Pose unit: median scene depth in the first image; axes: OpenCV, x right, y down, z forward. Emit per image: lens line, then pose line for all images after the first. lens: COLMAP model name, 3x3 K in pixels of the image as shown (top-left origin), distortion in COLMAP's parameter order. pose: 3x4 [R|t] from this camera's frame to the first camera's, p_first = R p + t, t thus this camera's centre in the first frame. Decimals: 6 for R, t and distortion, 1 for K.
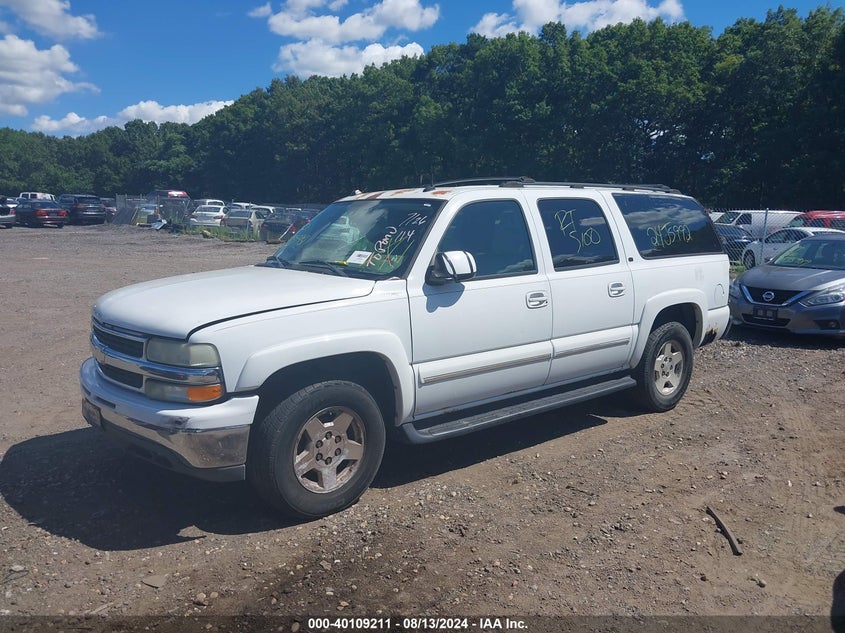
lens RADIAL K [[711.8, 0, 422.5], [0, 711.8, 319.0], [0, 0, 1]] dist [-0.016600, 0.021864]
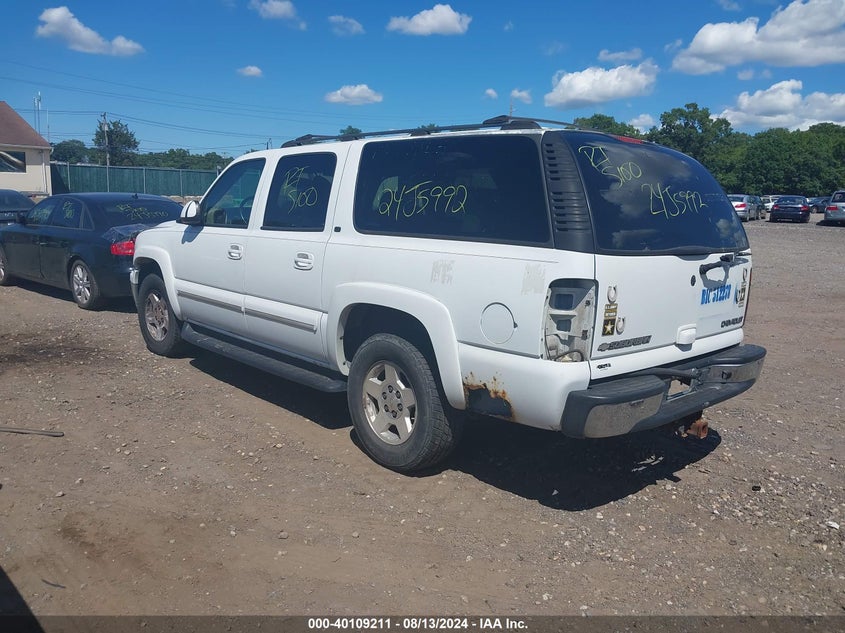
lens RADIAL K [[711.8, 0, 423.8], [0, 711.8, 312.7], [0, 0, 1]] dist [-0.016600, 0.021864]
pose [[0.022391, 0.165708, -0.985921, 1.073953], [-0.161262, 0.973853, 0.160017, -0.134621], [0.986658, 0.155409, 0.048528, 1.079112]]
